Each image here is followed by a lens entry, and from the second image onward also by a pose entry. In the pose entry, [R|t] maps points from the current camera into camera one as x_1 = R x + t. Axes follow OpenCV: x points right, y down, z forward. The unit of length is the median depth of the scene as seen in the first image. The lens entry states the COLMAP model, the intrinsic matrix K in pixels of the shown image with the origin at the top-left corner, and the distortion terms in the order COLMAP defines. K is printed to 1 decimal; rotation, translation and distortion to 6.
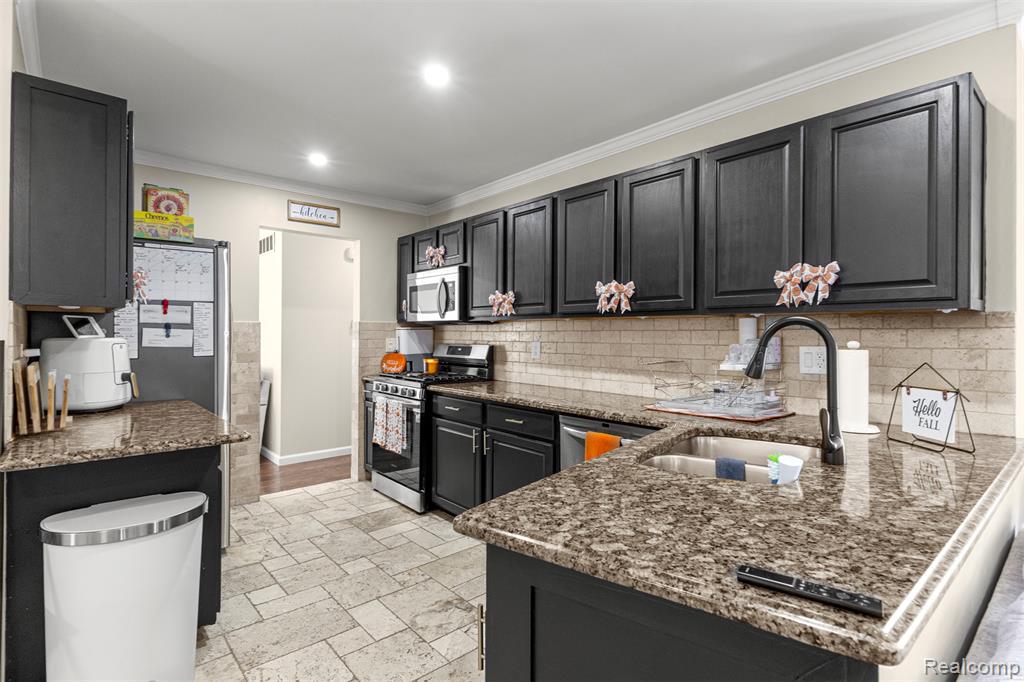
lens RADIAL K [[513.7, 0, 509.7], [0, 513.7, 330.6], [0, 0, 1]] dist [0.028669, 0.000456]
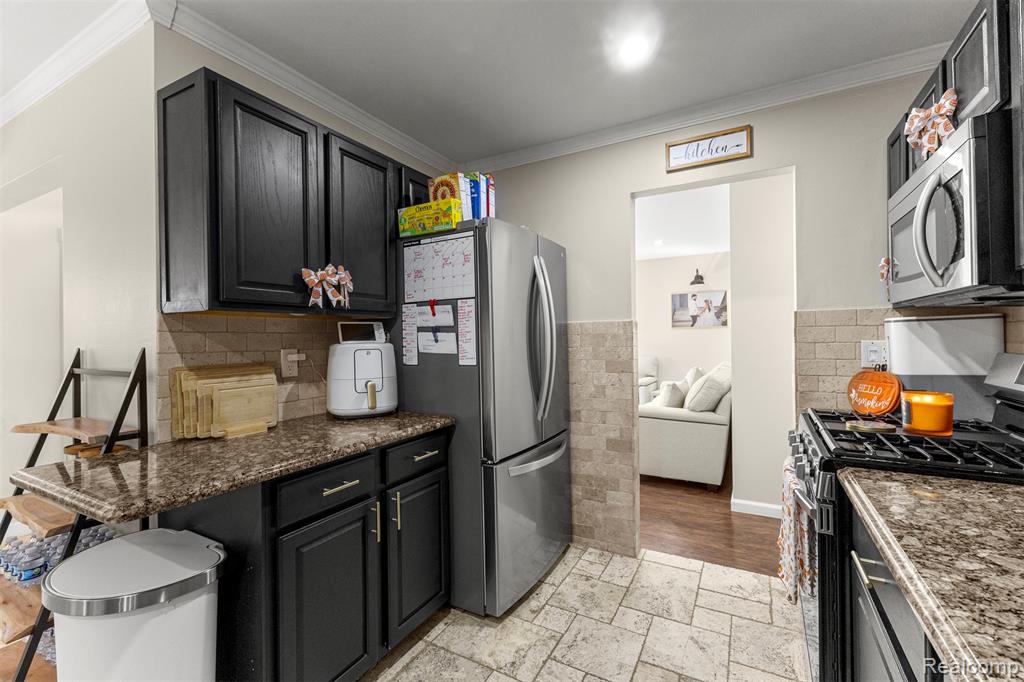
lens RADIAL K [[438.9, 0, 511.4], [0, 438.9, 337.2], [0, 0, 1]] dist [0.007339, -0.000061]
pose [[0.346535, -0.011612, -0.937965, 0.062329], [0.021686, 0.999755, -0.004366, 0.007925], [0.937786, -0.018828, 0.346702, 0.665273]]
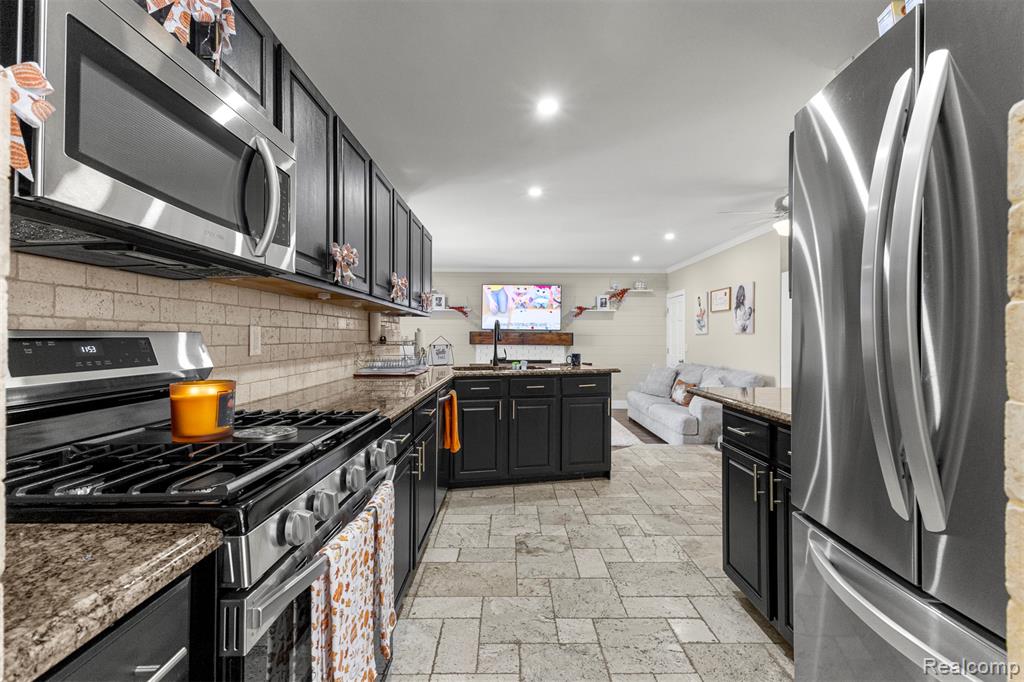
lens RADIAL K [[446.0, 0, 511.9], [0, 446.0, 335.0], [0, 0, 1]] dist [0.011637, -0.000683]
pose [[-0.761500, -0.003774, 0.648154, -0.503799], [-0.011040, 0.999913, -0.007149, 0.033075], [-0.648071, -0.012600, -0.761475, 1.229712]]
